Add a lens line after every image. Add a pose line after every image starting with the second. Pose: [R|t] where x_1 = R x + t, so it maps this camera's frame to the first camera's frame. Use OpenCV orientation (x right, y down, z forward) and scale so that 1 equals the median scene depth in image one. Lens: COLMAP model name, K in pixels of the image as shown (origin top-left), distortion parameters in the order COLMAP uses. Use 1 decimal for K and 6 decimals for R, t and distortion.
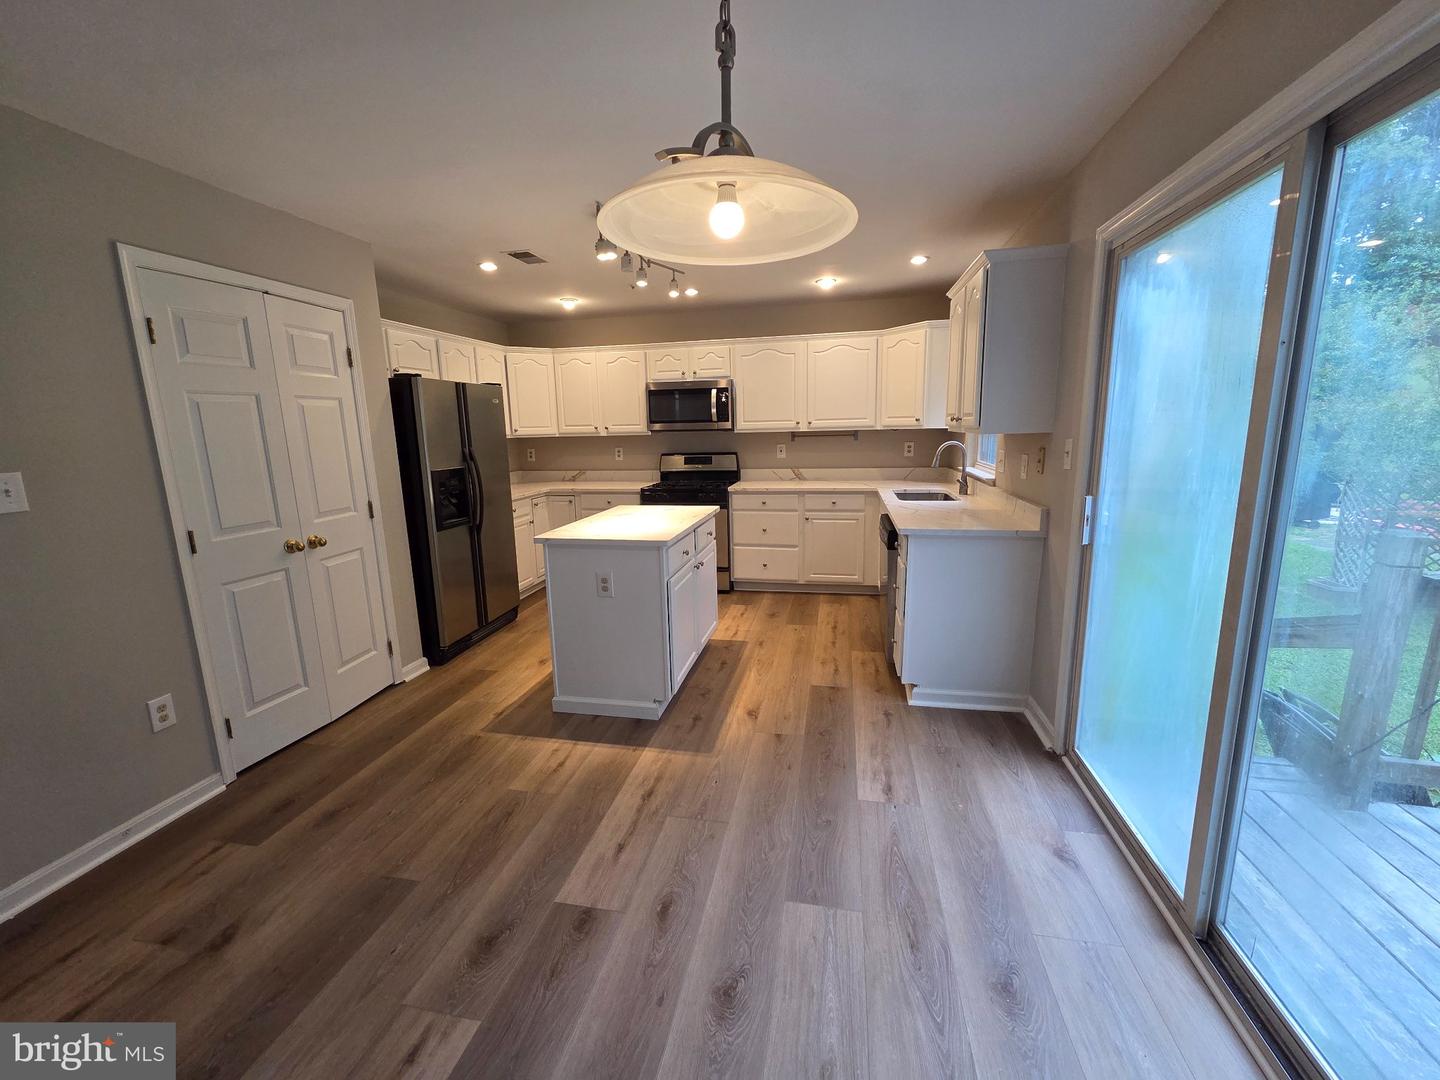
lens RADIAL K [[589.0, 0, 720.0], [0, 589.0, 540.0], [0, 0, 1]] dist [0.001806, -0.000086]
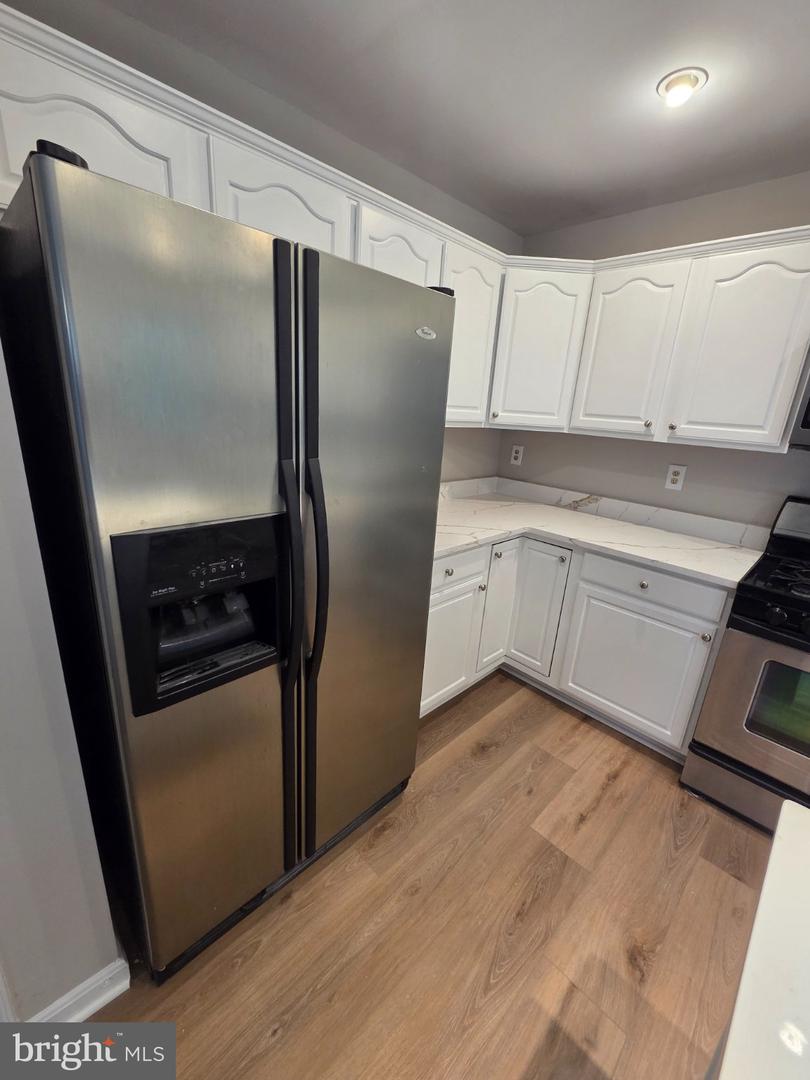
lens RADIAL K [[446.4, 0, 410.0], [0, 446.4, 537.3], [0, 0, 1]] dist [0.006714, -0.000111]
pose [[0.831884, 0.229067, -0.505468, -0.212433], [-0.185340, 0.973216, 0.136013, -0.144217], [0.523086, -0.019463, 0.852058, 0.736113]]
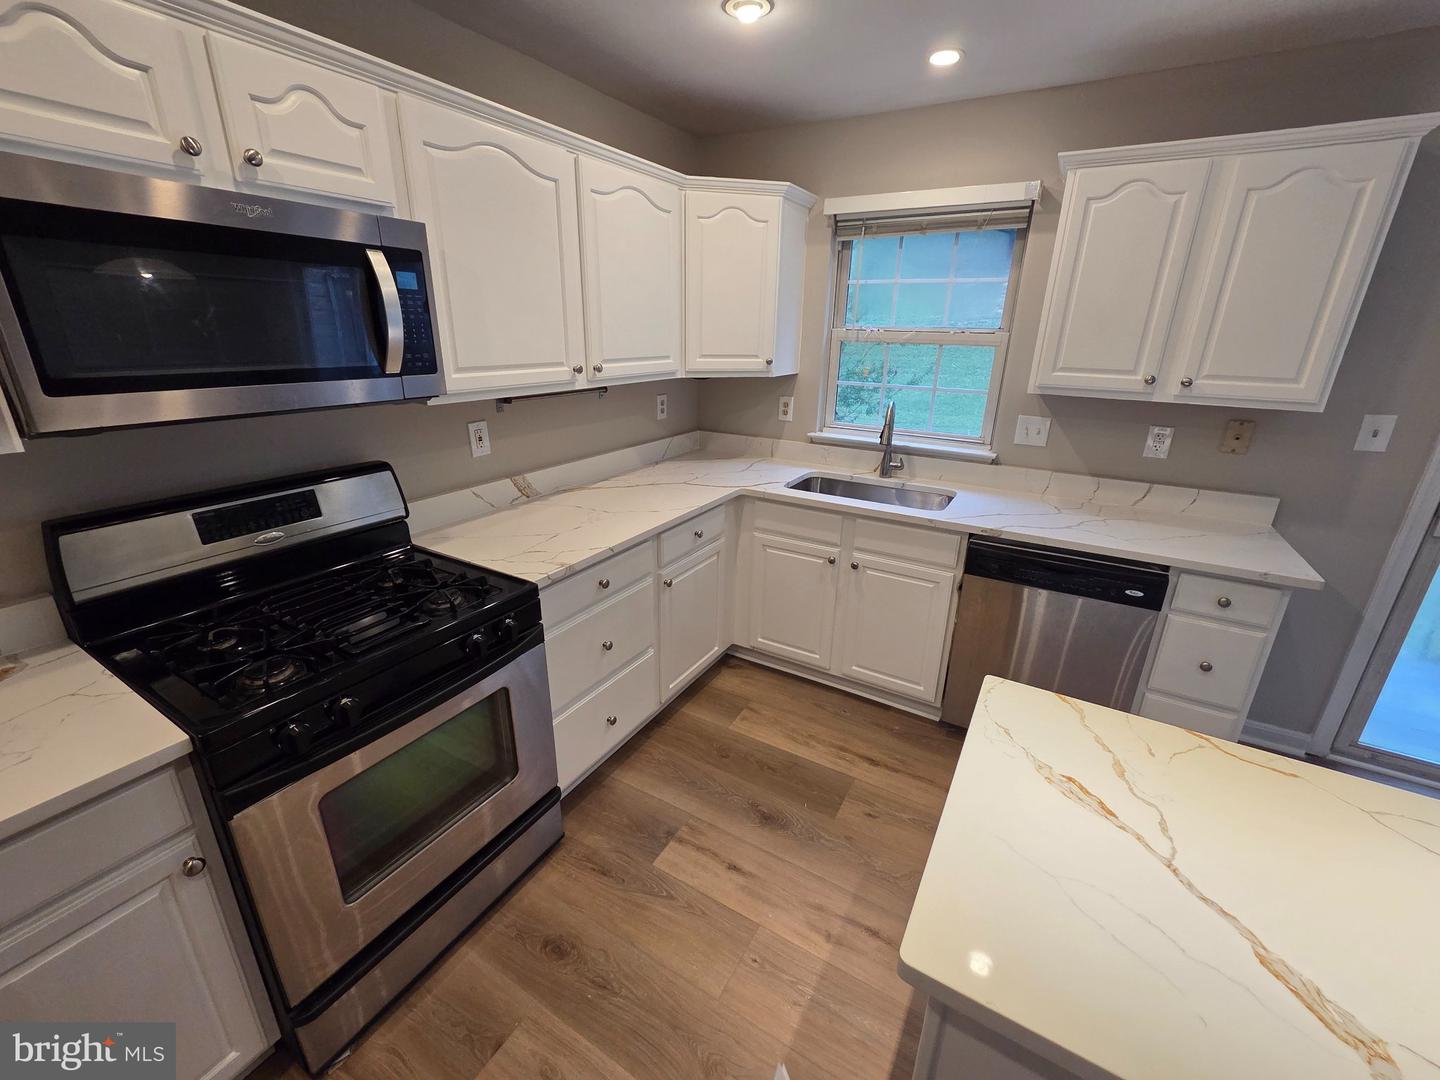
lens RADIAL K [[589.8, 0, 716.2], [0, 589.8, 536.0], [0, 0, 1]] dist [0.002648, -0.001214]
pose [[0.324227, -0.290061, 0.900412, -0.286441], [0.156902, 0.955136, 0.251191, -0.211940], [-0.932876, 0.059834, 0.355192, 0.927059]]
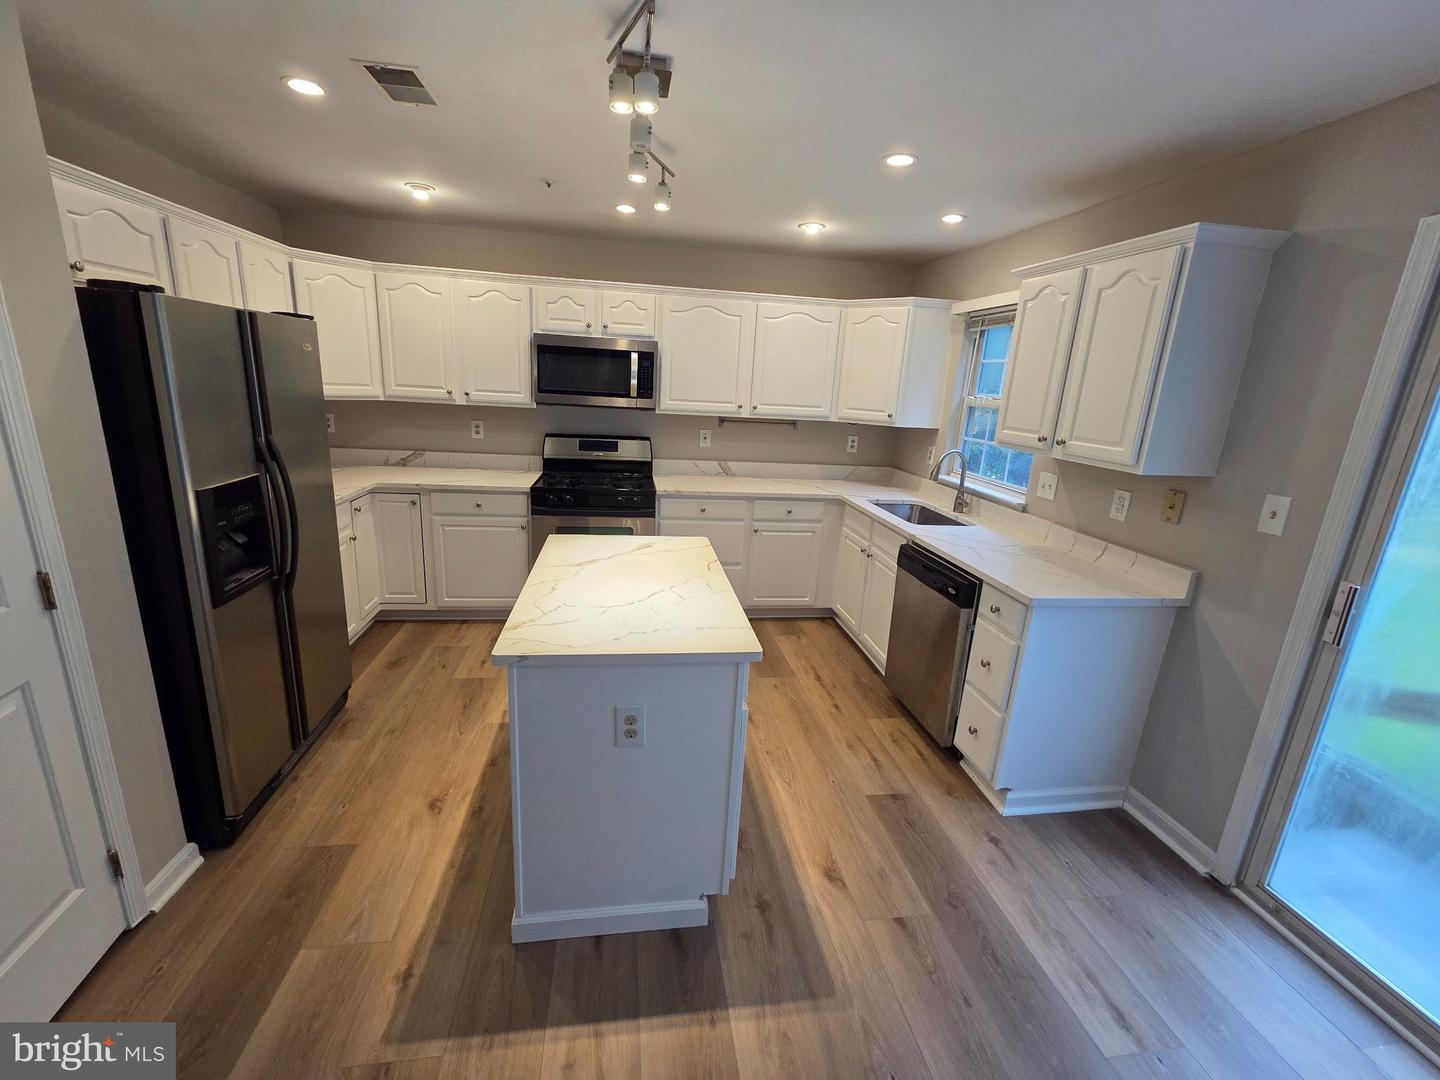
lens RADIAL K [[589.8, 0, 716.2], [0, 589.8, 536.0], [0, 0, 1]] dist [0.002648, -0.001214]
pose [[0.935050, -0.016296, 0.354142, -0.214952], [-0.009138, 0.997503, 0.070027, -0.097901], [-0.354399, -0.068714, 0.932566, 0.318637]]
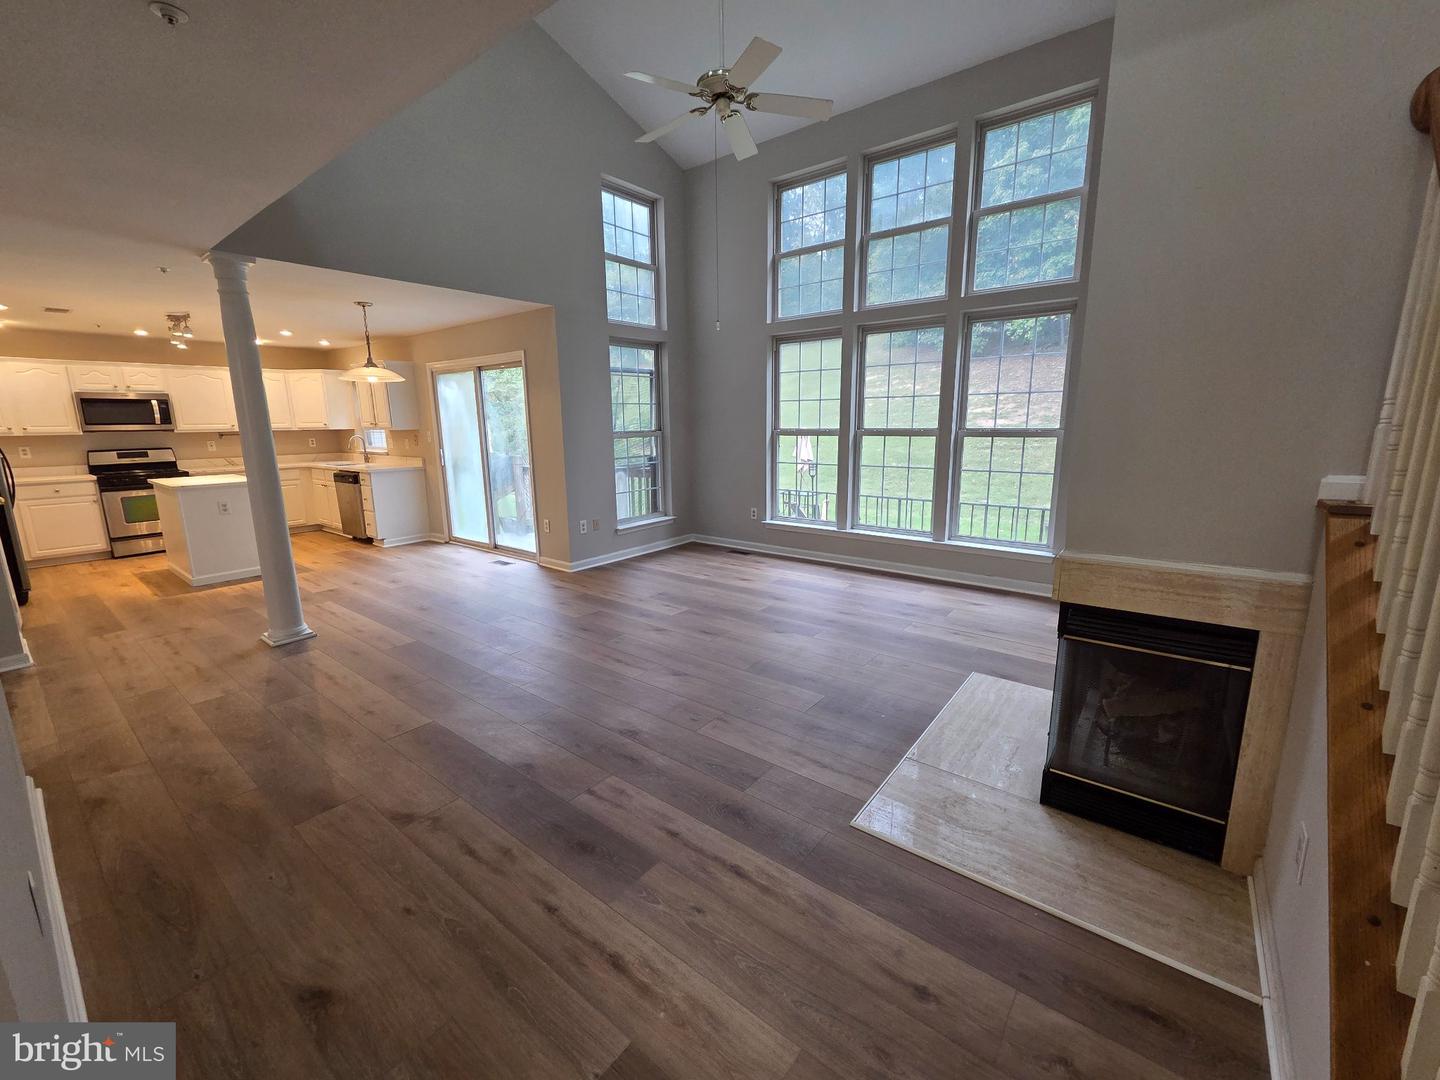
lens RADIAL K [[589.8, 0, 716.2], [0, 589.8, 536.0], [0, 0, 1]] dist [0.002648, -0.001214]
pose [[0.448827, -0.153916, 0.880264, -0.812971], [0.173435, 0.981328, 0.083157, 0.195228], [-0.876627, 0.115345, 0.467141, -0.886646]]
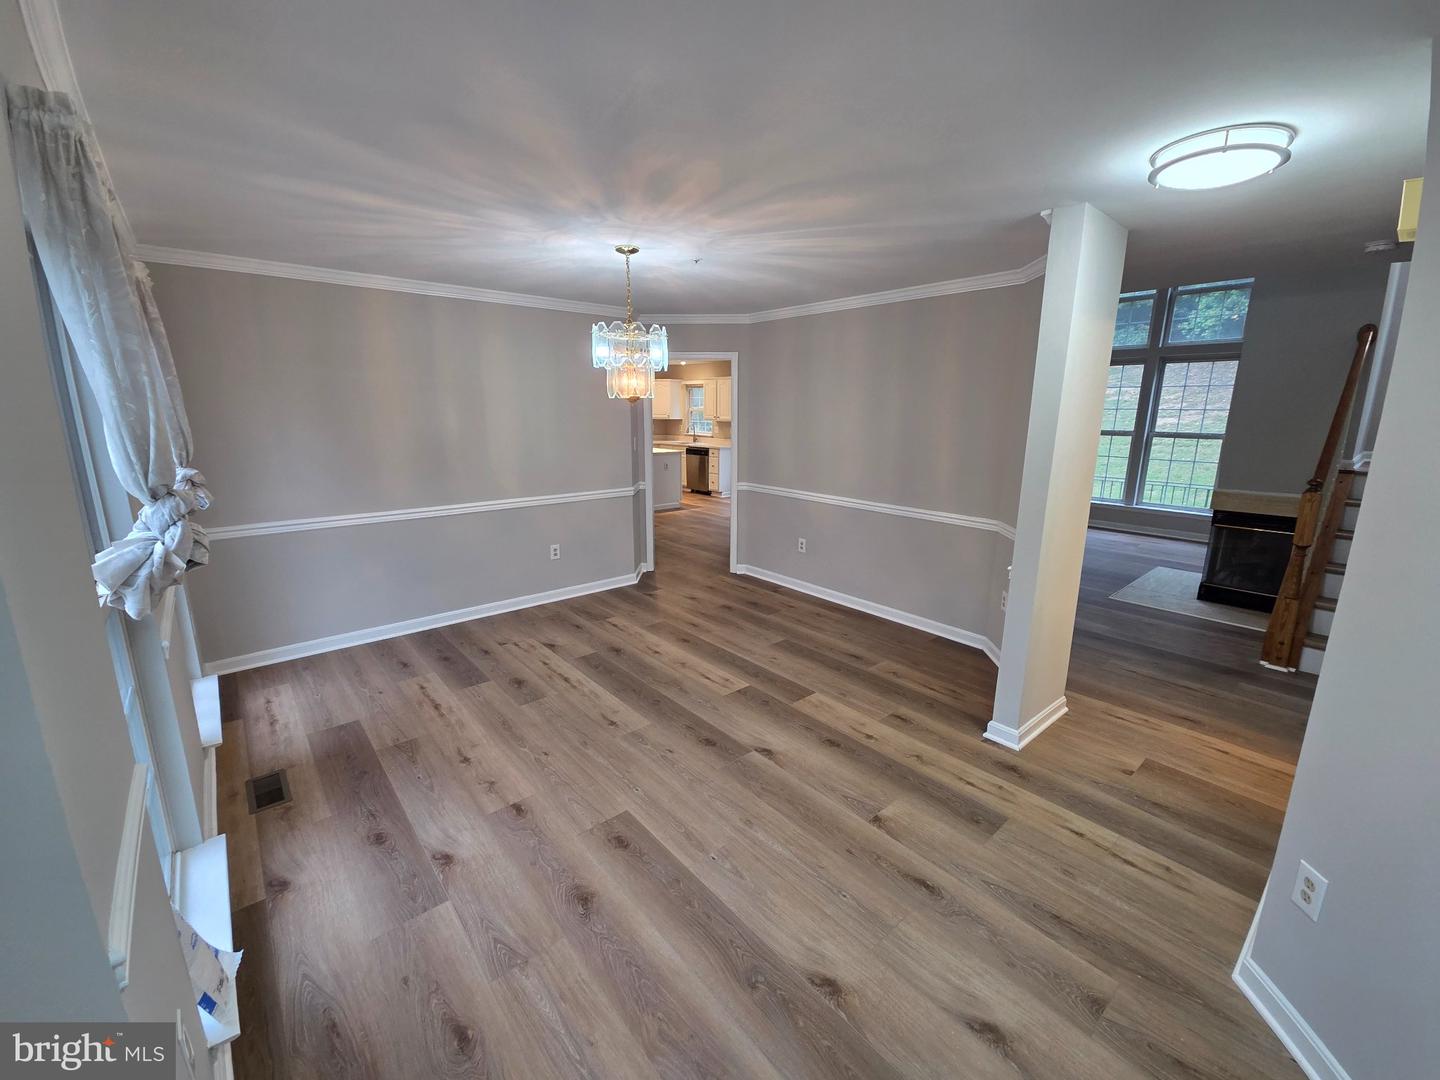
lens RADIAL K [[574.7, 0, 720.0], [0, 574.7, 540.0], [0, 0, 1]] dist [0.000412, -0.000243]
pose [[0.617652, -0.156820, 0.770658, -1.754853], [0.135517, 0.986483, 0.092126, 0.152580], [-0.774688, 0.047535, 0.630554, -0.858840]]
